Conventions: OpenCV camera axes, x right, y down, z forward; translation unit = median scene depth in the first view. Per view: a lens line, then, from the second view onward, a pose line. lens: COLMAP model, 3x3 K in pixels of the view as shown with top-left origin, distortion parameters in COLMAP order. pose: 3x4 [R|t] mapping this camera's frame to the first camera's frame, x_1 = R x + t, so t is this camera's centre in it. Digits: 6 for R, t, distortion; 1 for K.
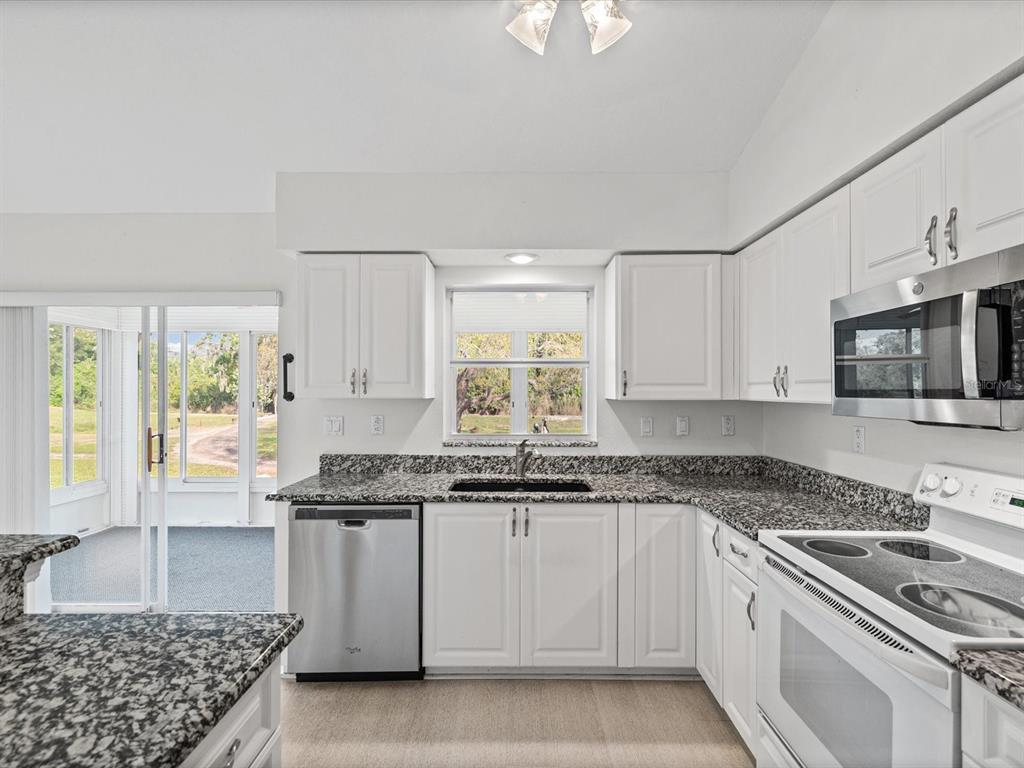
lens RADIAL K [[490.5, 0, 515.9], [0, 490.5, 389.6], [0, 0, 1]] dist [0.001395, -0.000128]
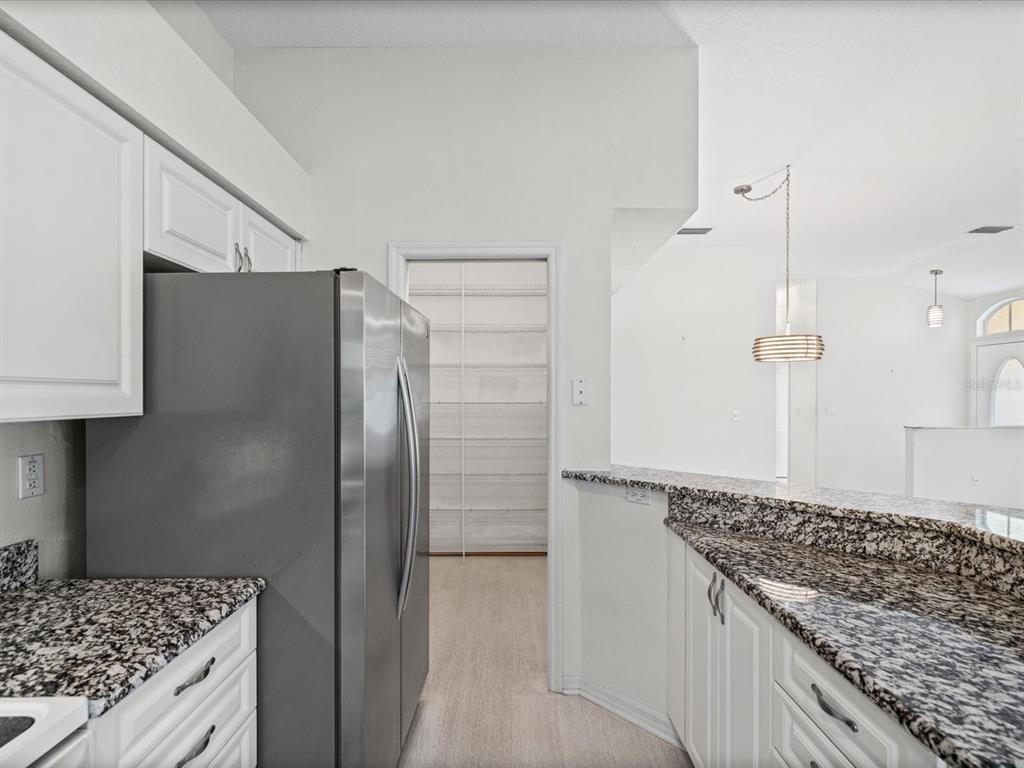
lens RADIAL K [[489.0, 0, 515.8], [0, 489.0, 395.2], [0, 0, 1]] dist [0.000661, 0.000322]
pose [[-0.999928, 0.001194, -0.011928, 0.059362], [0.001249, 0.999988, -0.004637, 0.000643], [0.011923, -0.004652, -0.999918, 0.672746]]
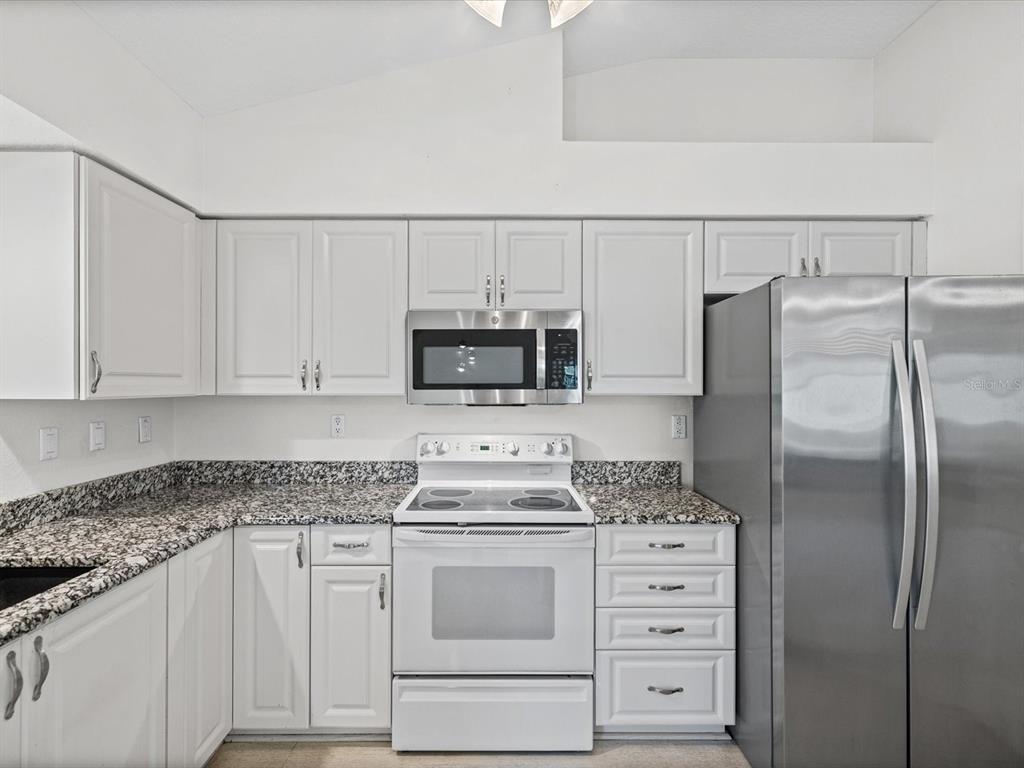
lens RADIAL K [[496.0, 0, 502.9], [0, 496.0, 385.4], [0, 0, 1]] dist [0.002507, 0.000693]
pose [[-0.008020, -0.002186, 0.999965, -0.396945], [-0.003123, 0.999993, 0.002161, 0.001015], [-0.999963, -0.003106, -0.008027, 0.499965]]
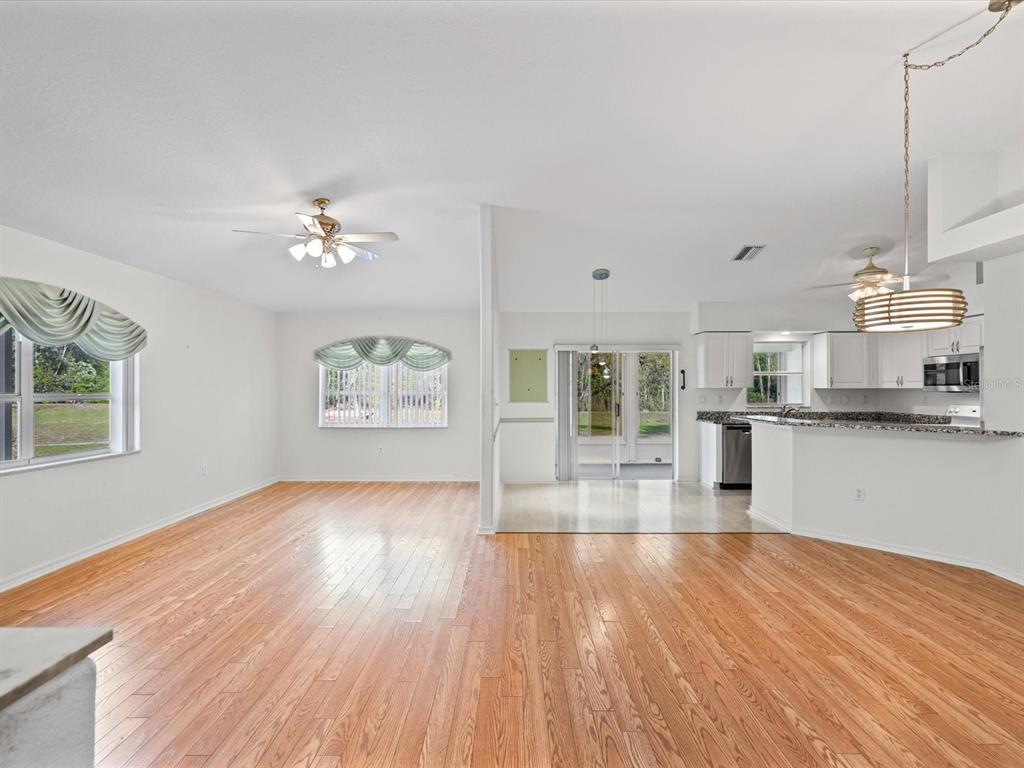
lens RADIAL K [[495.4, 0, 512.0], [0, 495.4, 384.0], [0, 0, 1]] dist [-0.000594, 0.000108]
pose [[0.999996, -0.000190, -0.002800, -1.471048], [0.000164, 0.999956, -0.009350, 0.021913], [0.002801, 0.009350, 0.999952, -1.640775]]
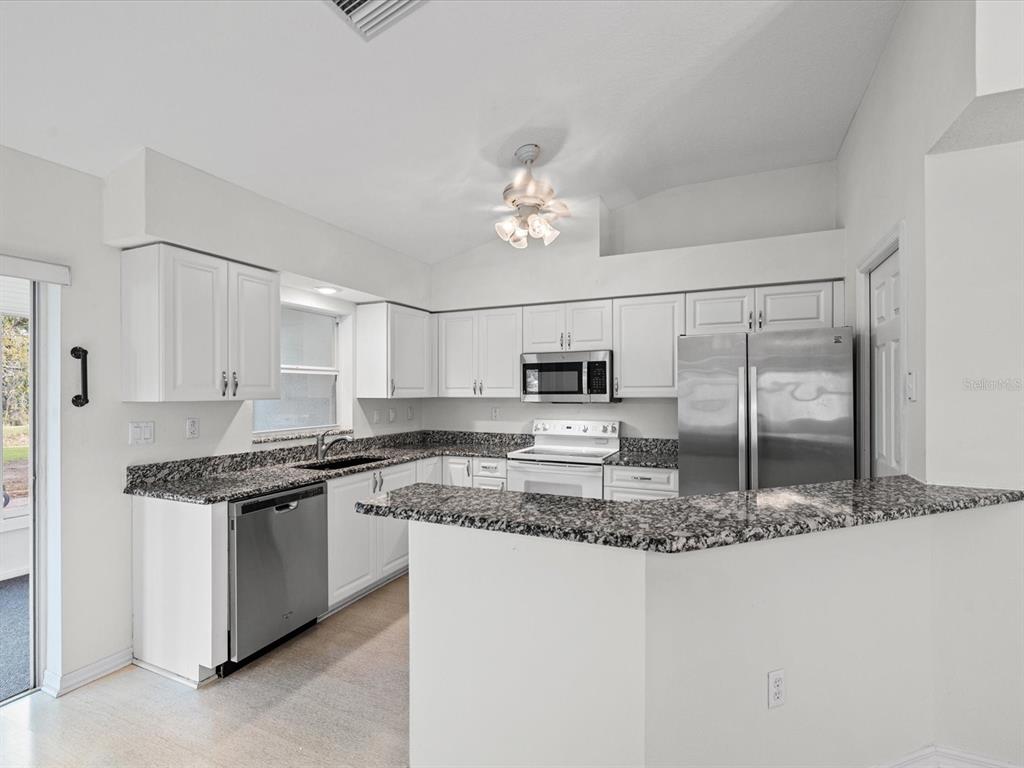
lens RADIAL K [[490.5, 0, 515.9], [0, 490.5, 389.6], [0, 0, 1]] dist [0.001395, -0.000128]
pose [[0.404058, 0.001593, 0.914732, -1.026261], [0.000774, 0.999998, -0.002083, -0.002078], [-0.914733, 0.001550, 0.404056, 0.027577]]
